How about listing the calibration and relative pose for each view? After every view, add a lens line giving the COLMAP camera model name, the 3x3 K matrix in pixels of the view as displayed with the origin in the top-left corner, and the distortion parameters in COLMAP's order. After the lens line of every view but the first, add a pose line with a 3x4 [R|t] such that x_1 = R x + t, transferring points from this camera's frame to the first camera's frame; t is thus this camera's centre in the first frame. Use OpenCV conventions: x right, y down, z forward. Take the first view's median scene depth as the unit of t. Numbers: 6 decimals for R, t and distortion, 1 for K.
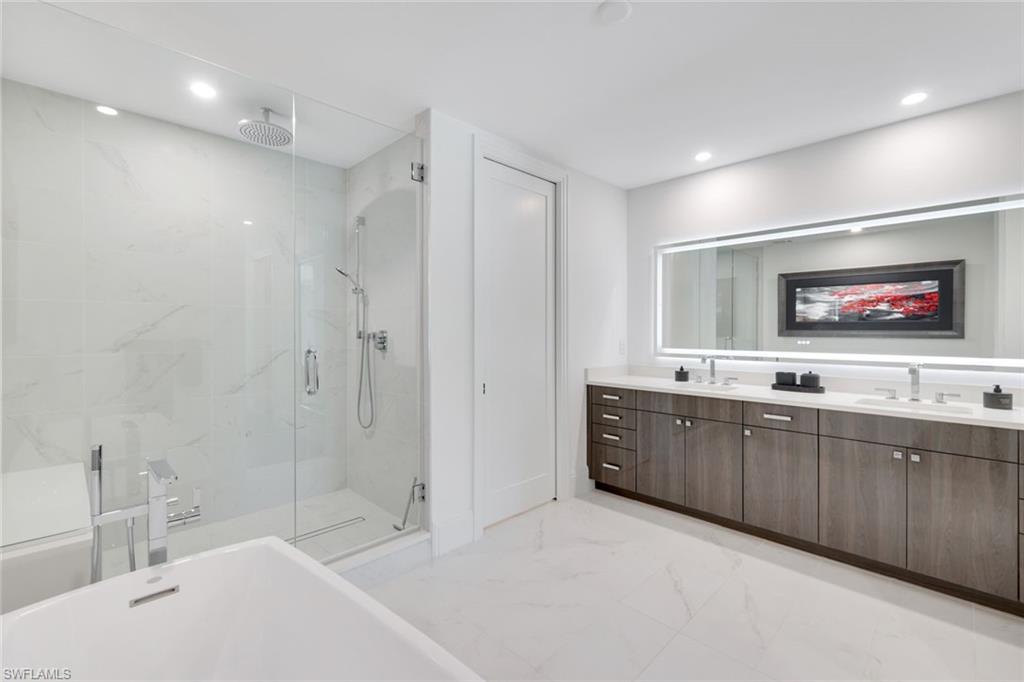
lens RADIAL K [[445.9, 0, 509.3], [0, 445.9, 333.7], [0, 0, 1]] dist [-0.000088, -0.000031]
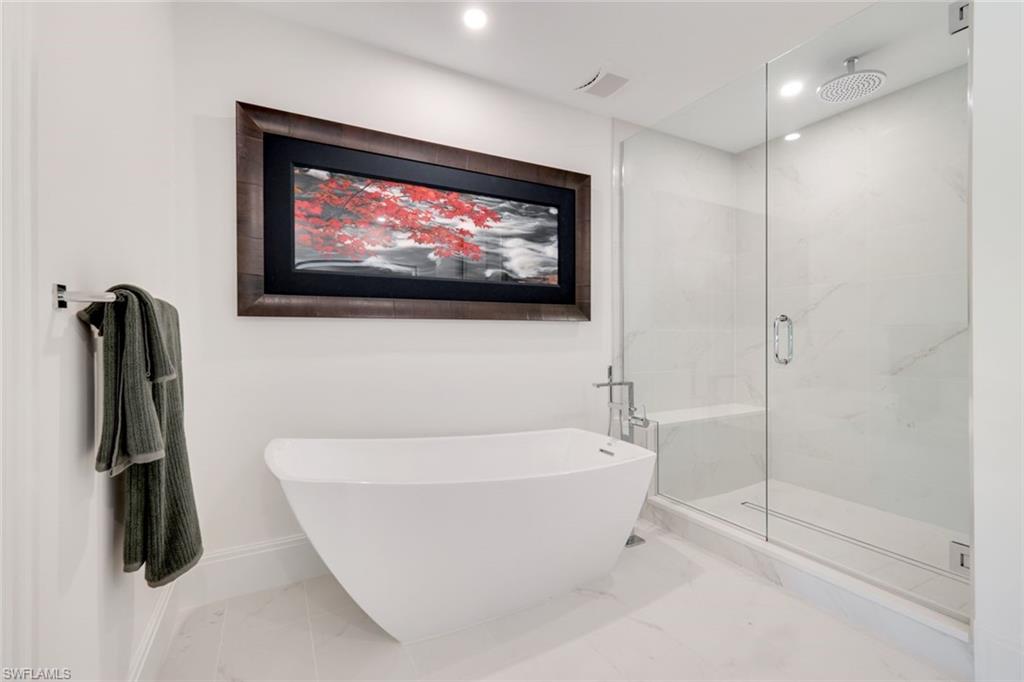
lens RADIAL K [[445.9, 0, 509.3], [0, 445.9, 333.7], [0, 0, 1]] dist [-0.000088, -0.000031]
pose [[-0.285177, 0.000074, -0.958475, 0.539733], [-0.005084, 0.999986, 0.001590, 0.060593], [0.958461, 0.005326, -0.285173, 0.599869]]
